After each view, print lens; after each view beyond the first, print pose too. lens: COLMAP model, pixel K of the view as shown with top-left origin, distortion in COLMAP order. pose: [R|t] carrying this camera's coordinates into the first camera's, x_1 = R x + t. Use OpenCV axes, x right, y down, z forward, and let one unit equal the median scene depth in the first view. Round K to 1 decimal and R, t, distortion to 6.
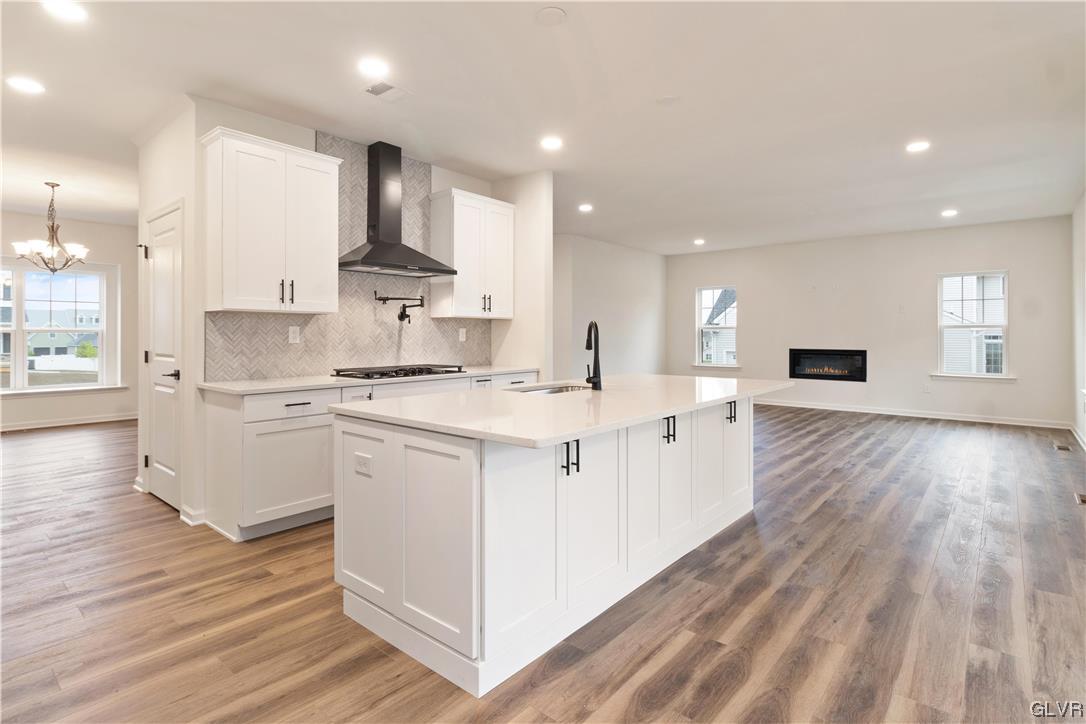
lens RADIAL K [[541.6, 0, 537.2], [0, 541.6, 332.4], [0, 0, 1]] dist [-0.002120, 0.000459]
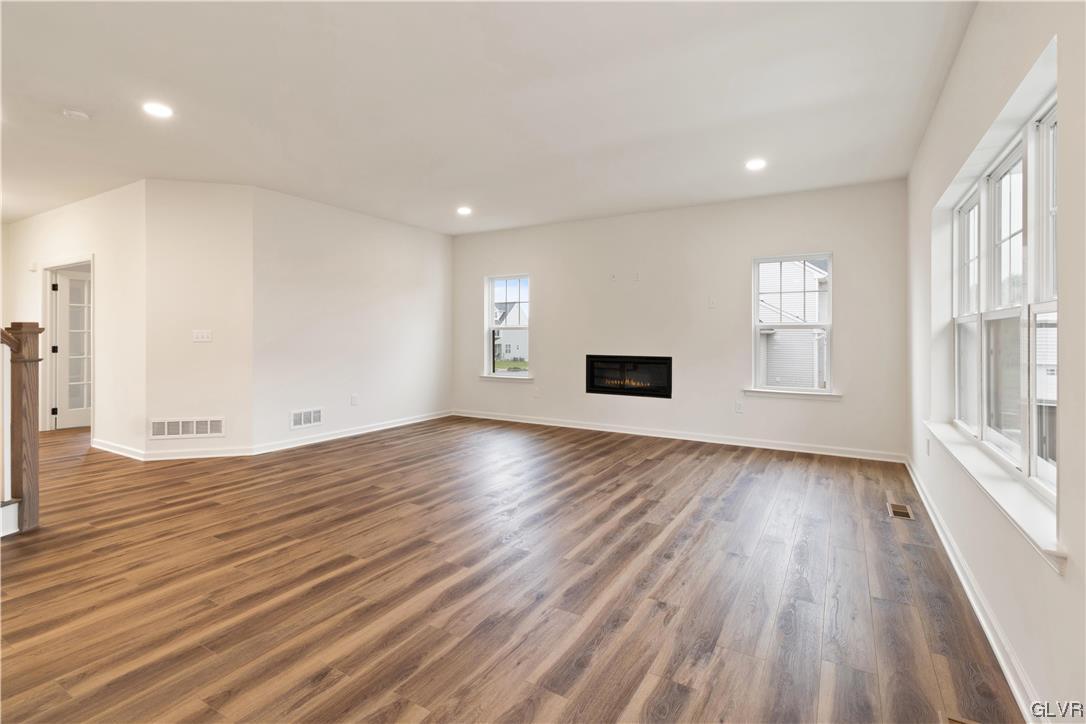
lens RADIAL K [[514.6, 0, 544.2], [0, 514.6, 332.4], [0, 0, 1]] dist [0.020035, -0.000167]
pose [[0.984010, 0.002389, 0.178096, 0.587785], [-0.001503, 0.999986, -0.005110, 0.003381], [-0.178106, 0.004761, 0.984000, 0.610479]]
